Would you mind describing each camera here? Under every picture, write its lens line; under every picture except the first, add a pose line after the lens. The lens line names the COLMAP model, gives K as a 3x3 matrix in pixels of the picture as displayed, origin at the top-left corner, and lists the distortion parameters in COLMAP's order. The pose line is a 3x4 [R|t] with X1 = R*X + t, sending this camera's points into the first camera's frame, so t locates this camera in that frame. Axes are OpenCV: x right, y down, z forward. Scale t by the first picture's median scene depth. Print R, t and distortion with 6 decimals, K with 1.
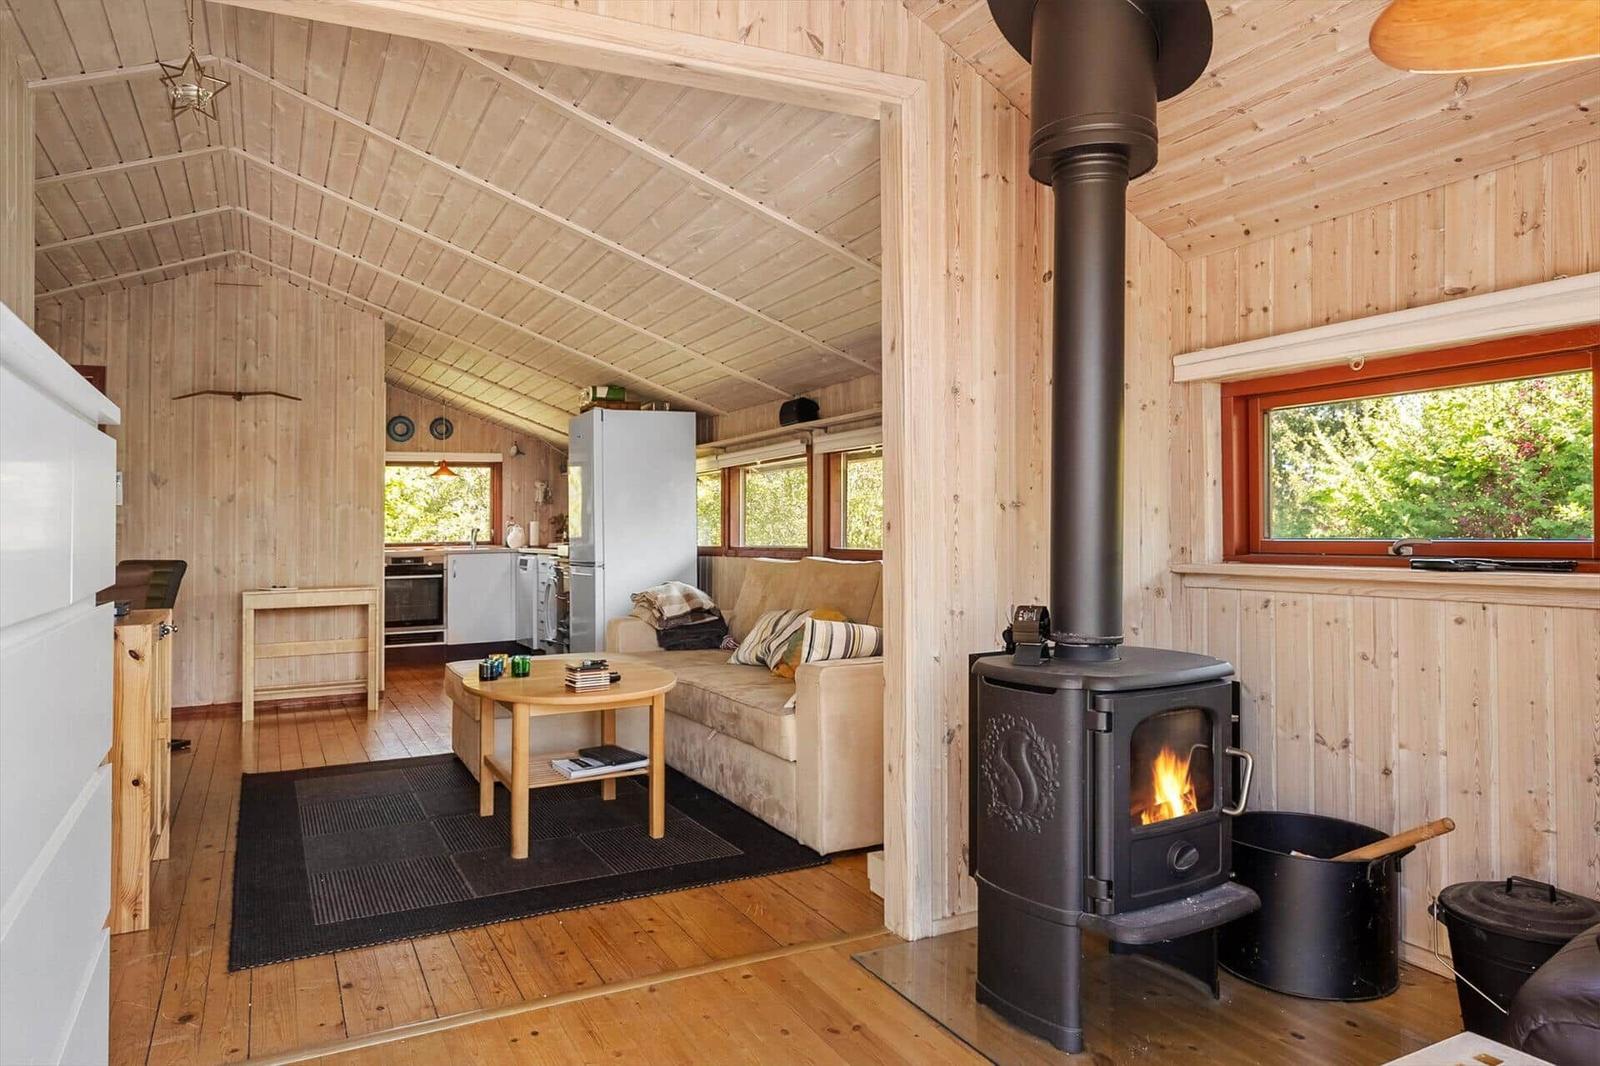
lens RADIAL K [[1103.5, 0, 798.4], [0, 1103.5, 503.6], [0, 0, 1]] dist [0.004335, 0.001132]
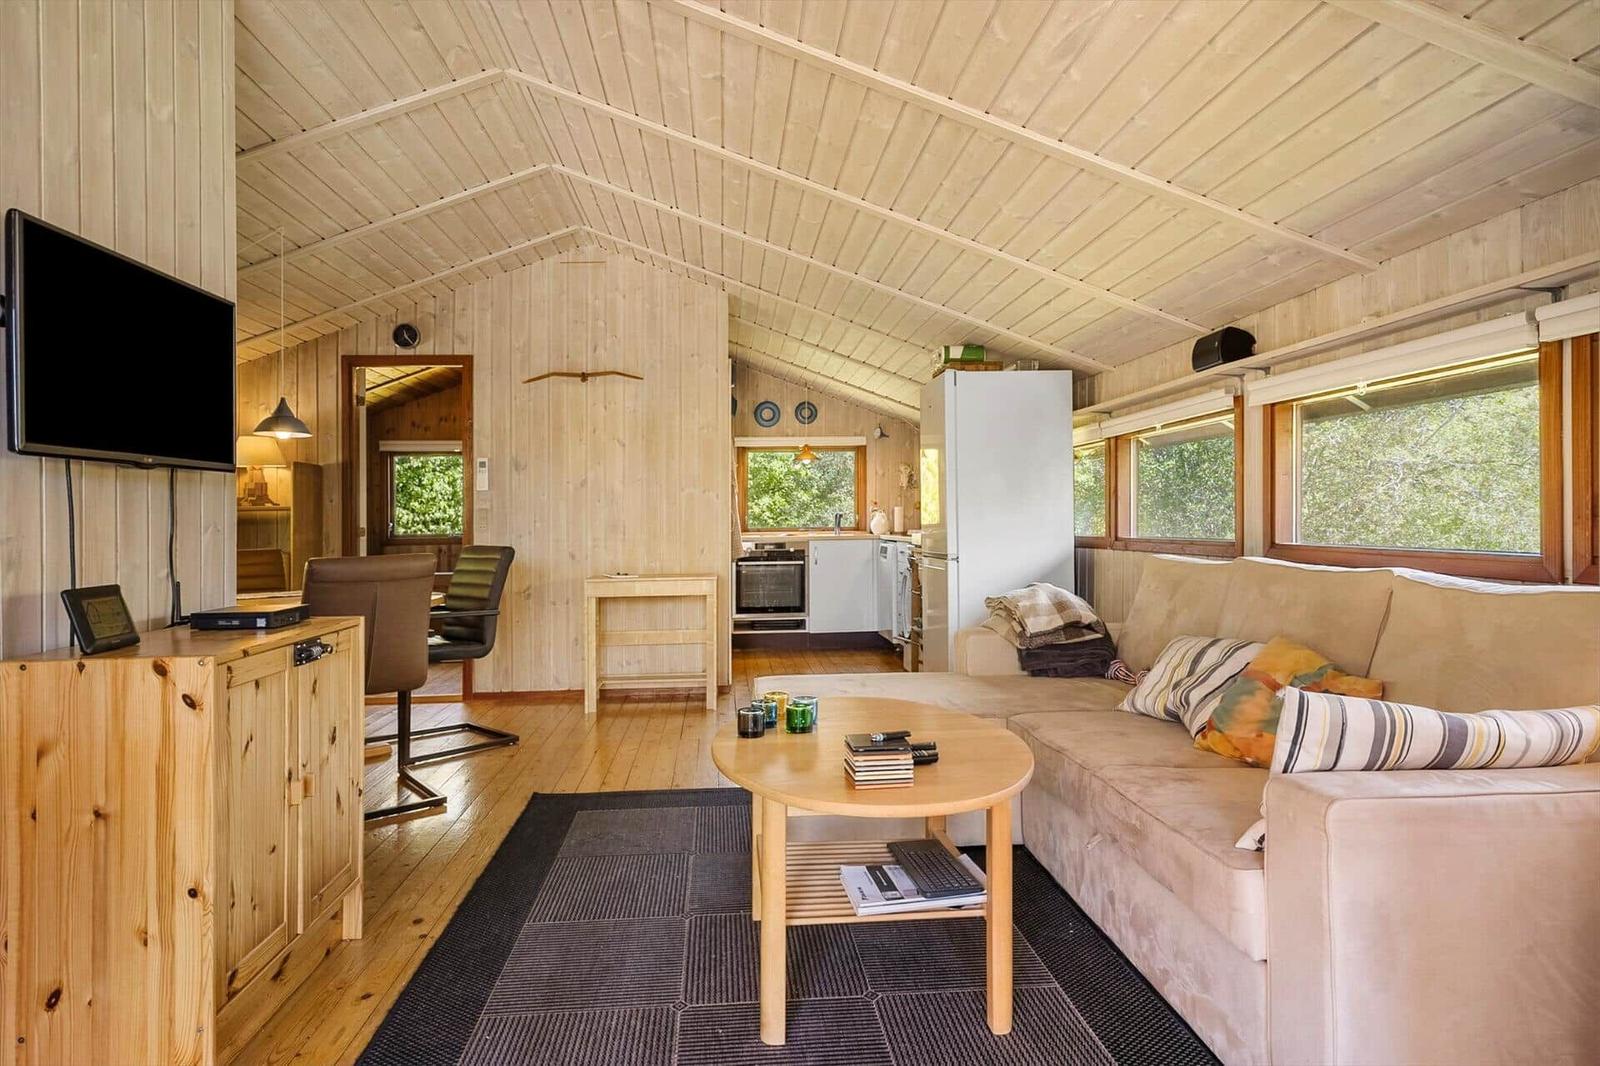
lens RADIAL K [[966.7, 0, 781.3], [0, 966.7, 510.6], [0, 0, 1]] dist [0.002675, 0.000568]
pose [[0.925154, 0.000196, -0.379593, -0.022100], [0.006894, 0.999826, 0.017320, 0.006313], [0.379530, -0.018641, 0.924991, 0.272791]]
